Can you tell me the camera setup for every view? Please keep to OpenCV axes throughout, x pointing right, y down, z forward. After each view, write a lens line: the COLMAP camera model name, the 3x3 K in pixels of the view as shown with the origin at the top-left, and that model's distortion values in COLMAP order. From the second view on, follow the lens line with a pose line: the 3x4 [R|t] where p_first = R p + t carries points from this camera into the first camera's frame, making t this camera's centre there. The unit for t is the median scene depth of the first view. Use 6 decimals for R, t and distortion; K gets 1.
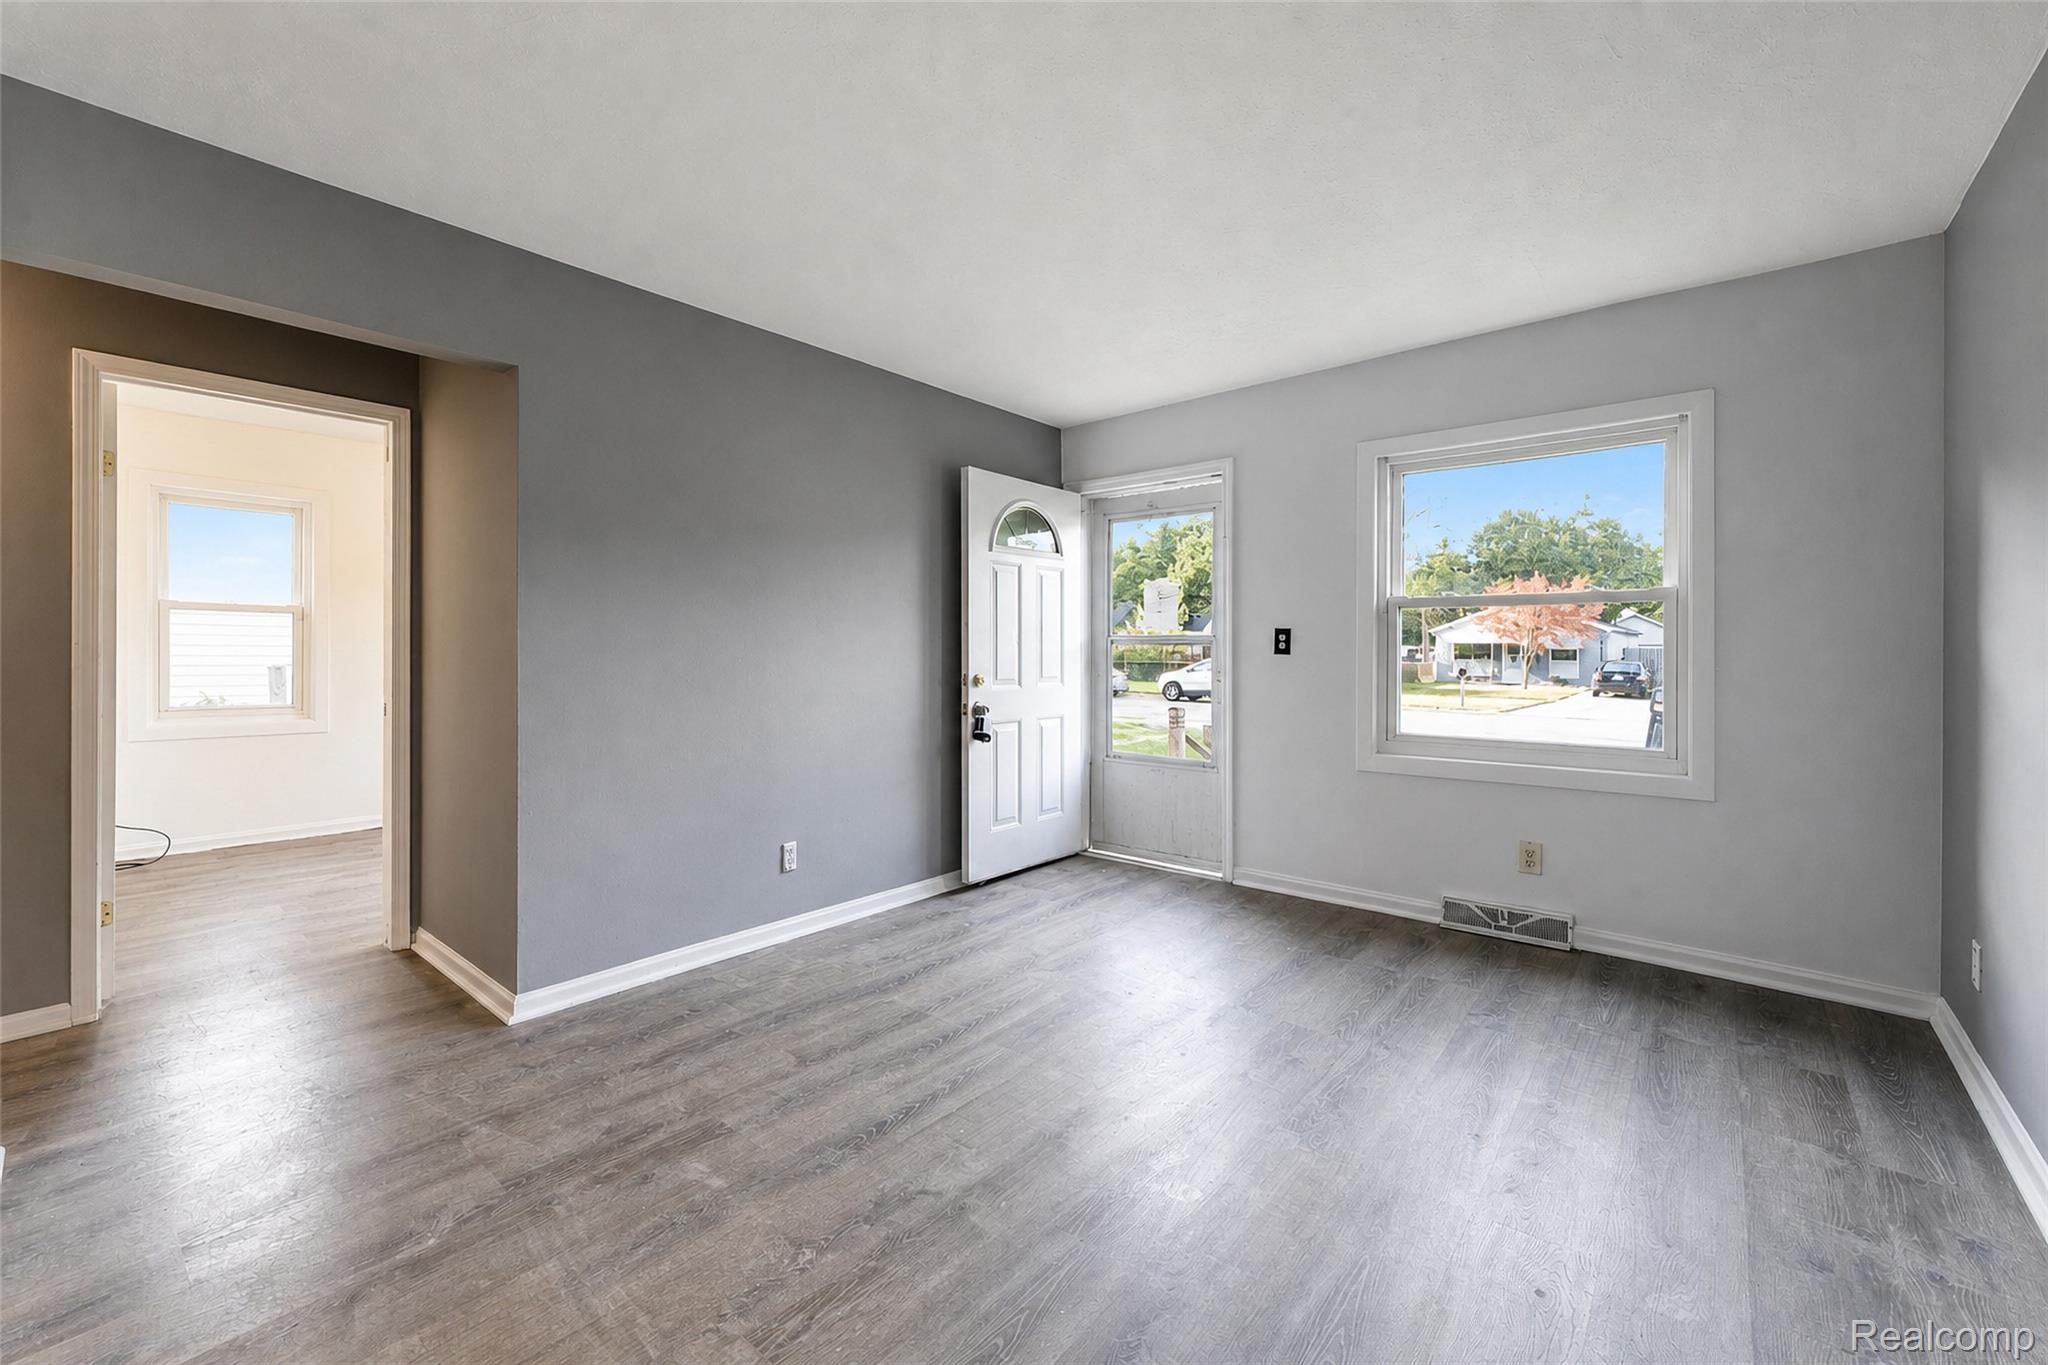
lens RADIAL K [[837.1, 0, 1024.1], [0, 837.1, 646.6], [0, 0, 1]] dist [0.001130, 0.000105]
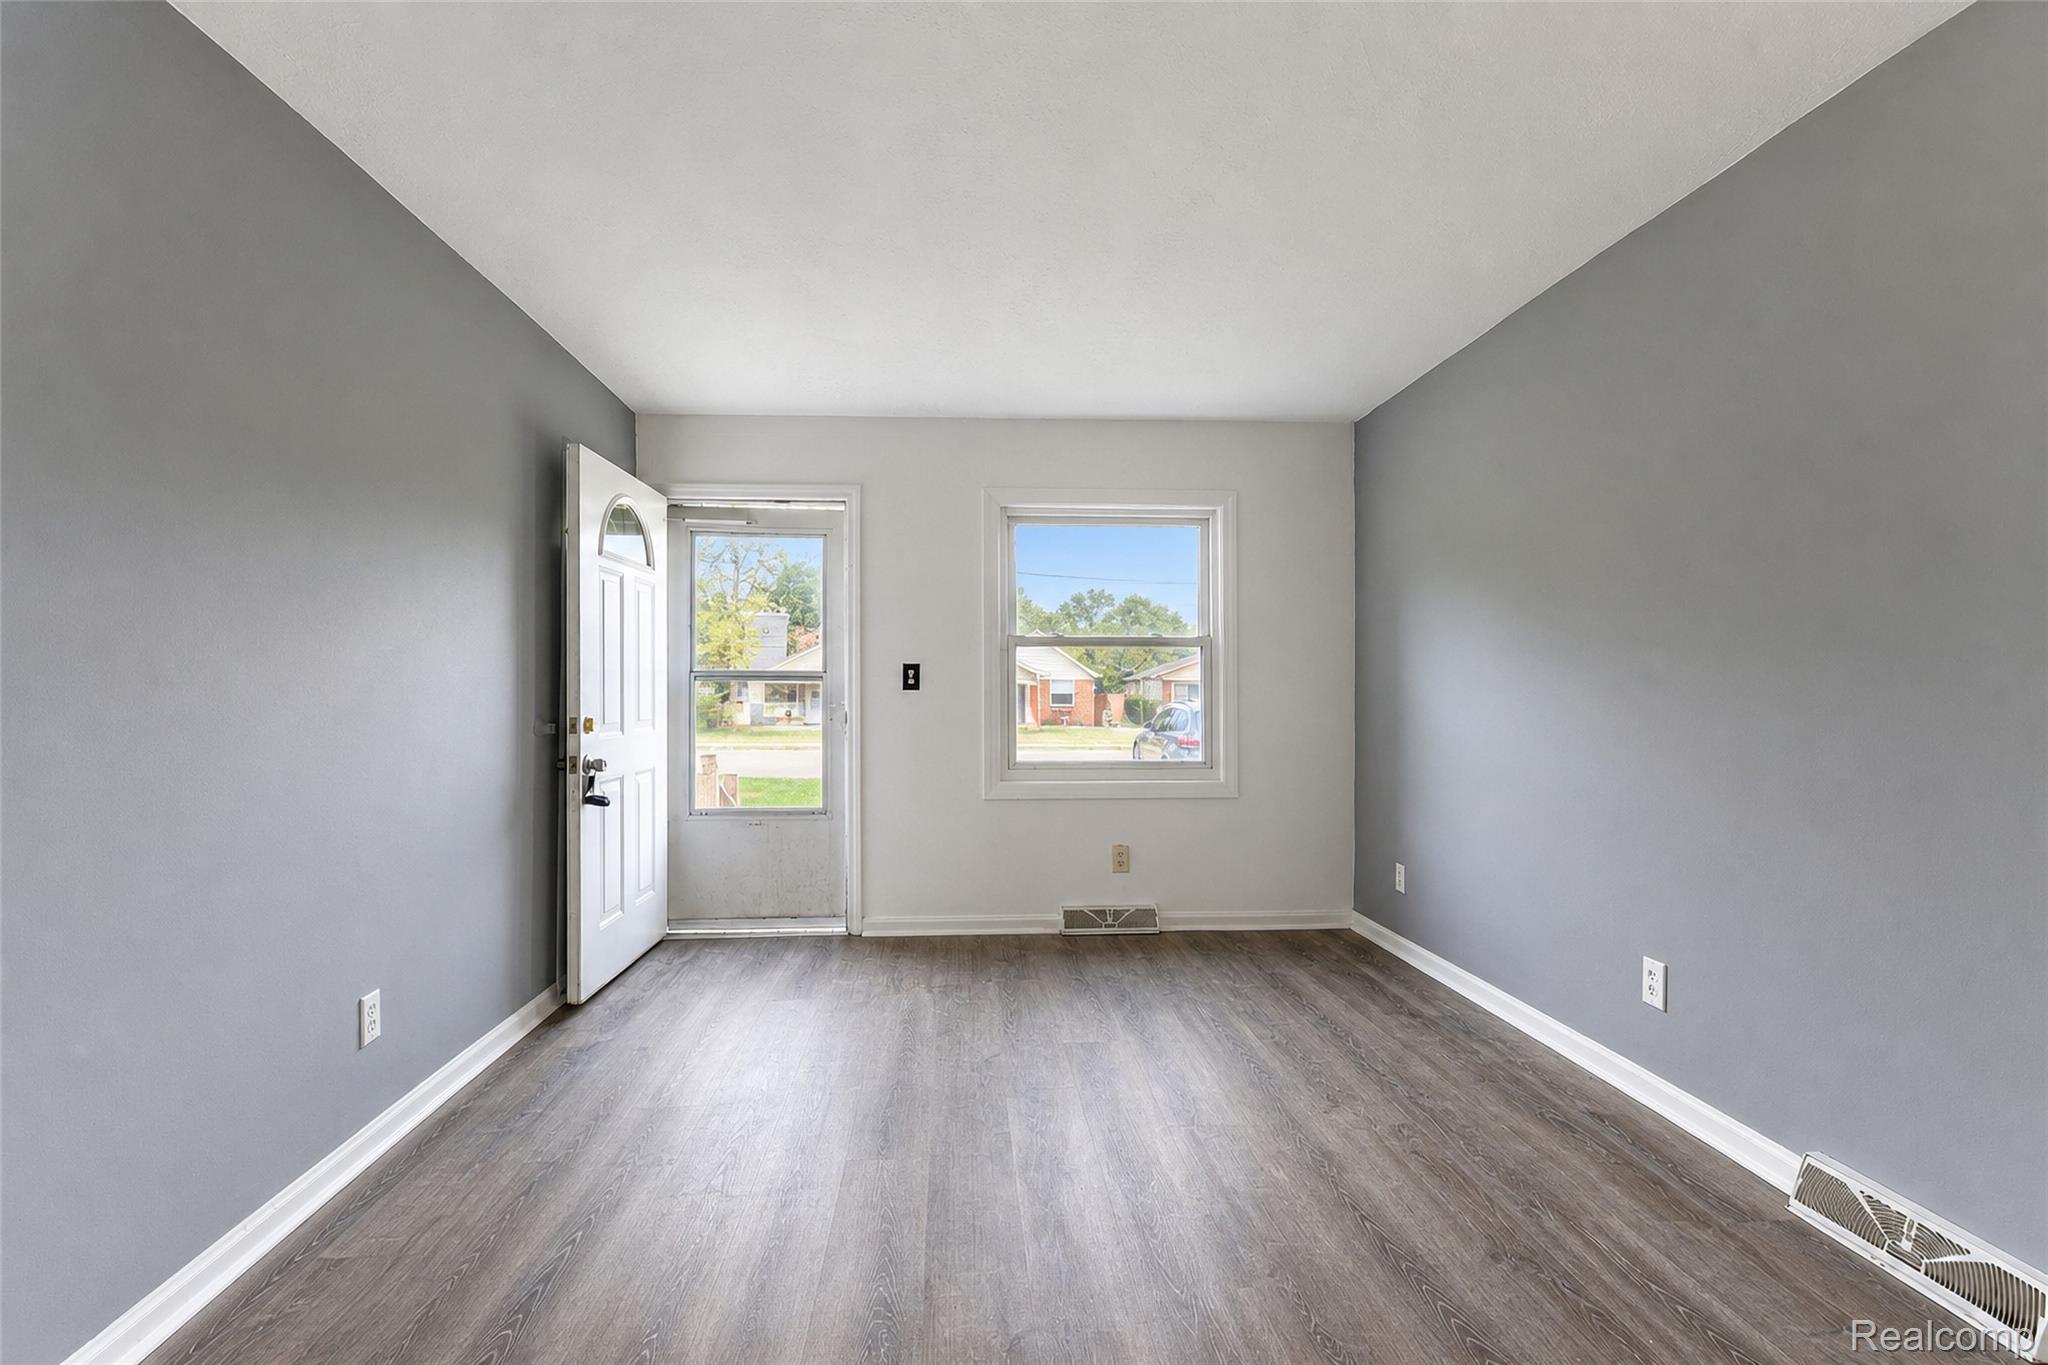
lens RADIAL K [[883.3, 0, 1019.7], [0, 883.3, 654.2], [0, 0, 1]] dist [-0.001079, -0.000025]
pose [[0.725639, 0.028014, 0.687505, -0.322126], [0.000130, 0.999165, -0.040851, 0.009973], [-0.688076, 0.029733, 0.725029, 0.165047]]
